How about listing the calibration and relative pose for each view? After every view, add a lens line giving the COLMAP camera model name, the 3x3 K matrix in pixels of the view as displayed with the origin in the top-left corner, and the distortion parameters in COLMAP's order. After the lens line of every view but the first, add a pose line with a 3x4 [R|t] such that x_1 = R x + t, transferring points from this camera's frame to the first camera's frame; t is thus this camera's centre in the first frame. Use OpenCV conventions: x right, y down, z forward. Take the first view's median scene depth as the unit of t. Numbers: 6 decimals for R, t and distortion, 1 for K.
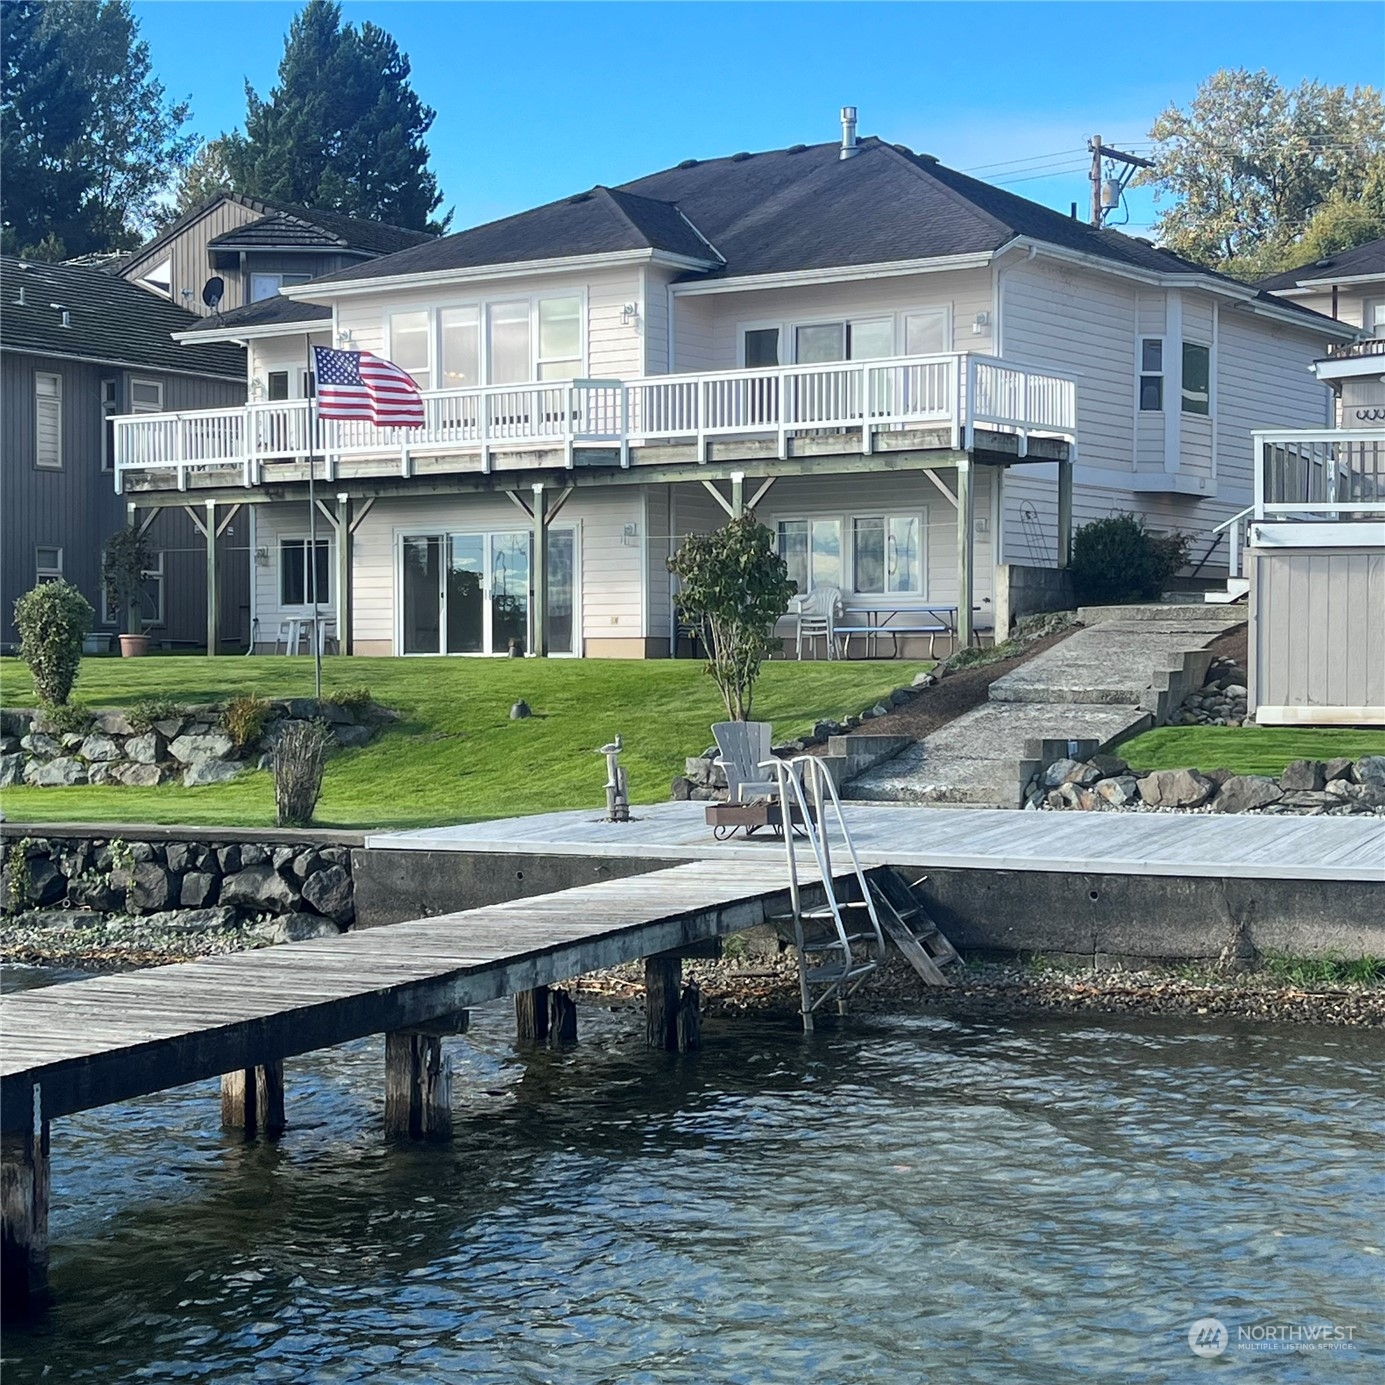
lens RADIAL K [[2695.1, 0, 694.1], [0, 2695.1, 682.9], [0, 0, 1]] dist [0.135849, 0.000000]
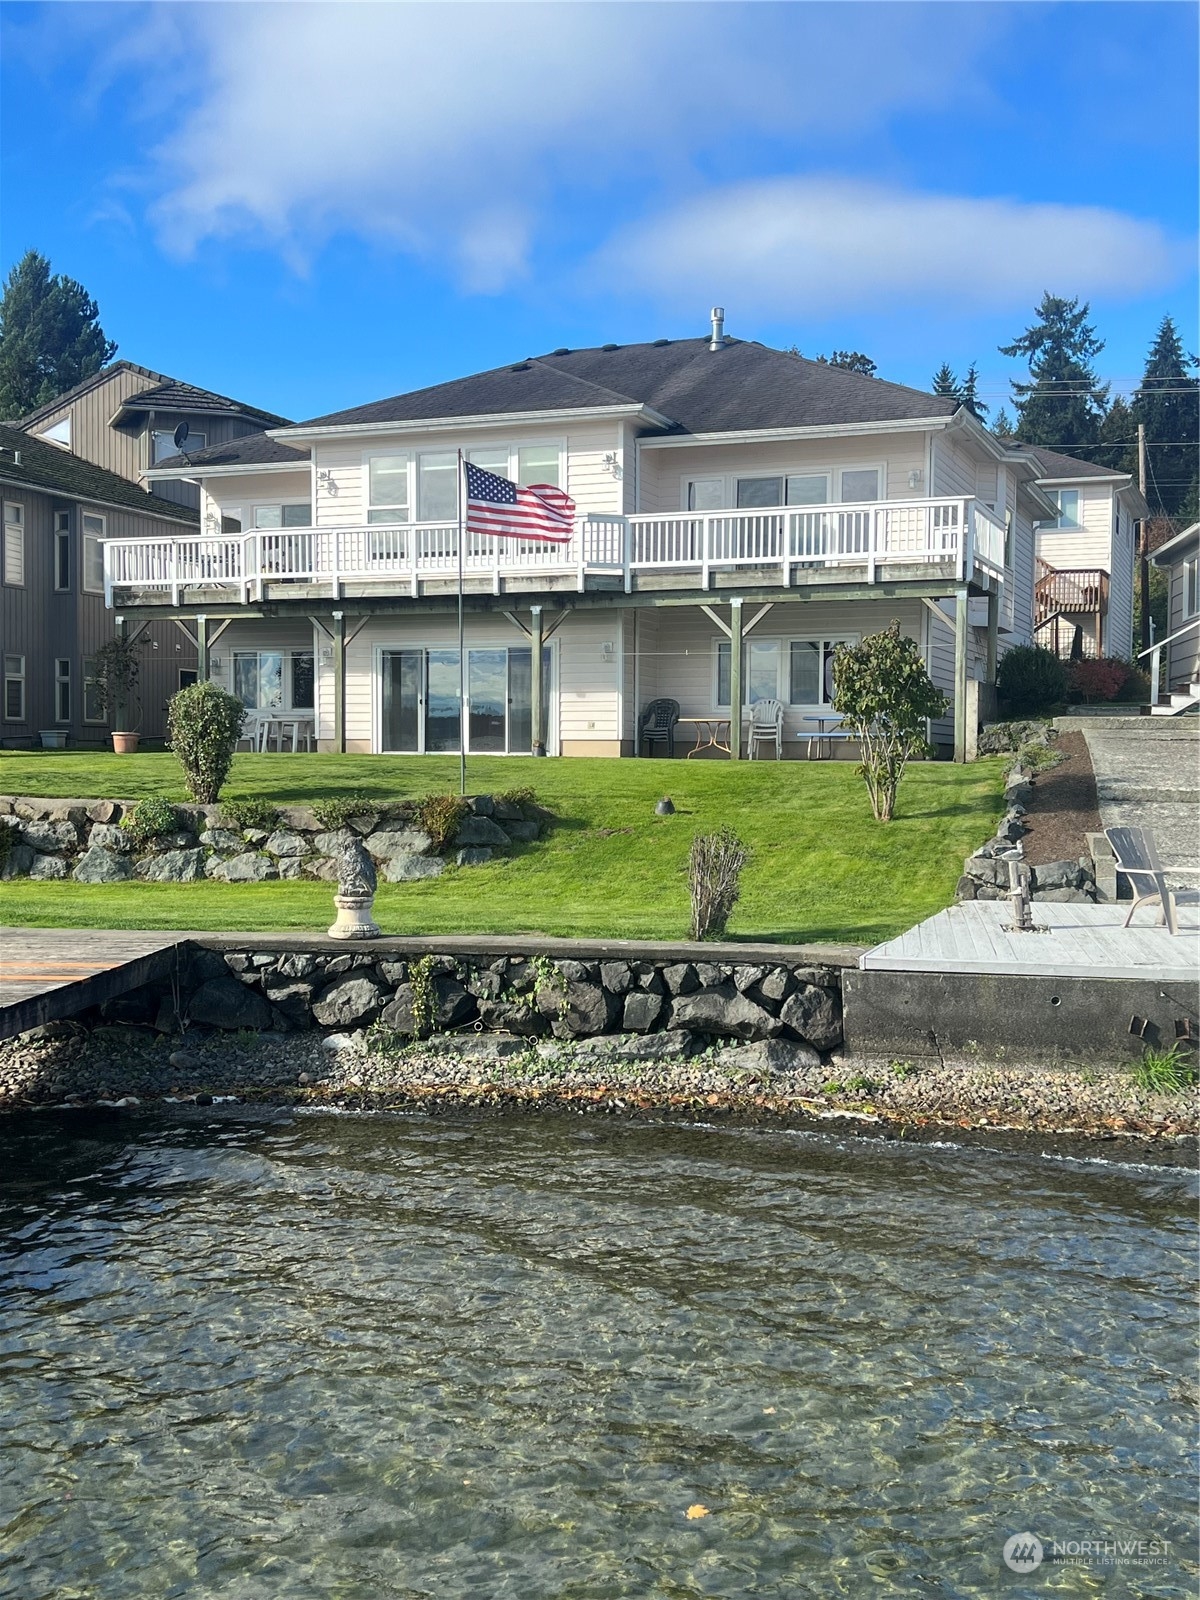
lens RADIAL K [[1794.8, 0, 613.2], [0, 1794.8, 805.4], [0, 0, 1]] dist [0.101519, 0.000000]
pose [[0.976760, 0.001786, 0.214327, -0.201114], [-0.005967, 0.999804, 0.018862, -0.003248], [-0.214251, -0.019702, 0.976580, 0.253898]]
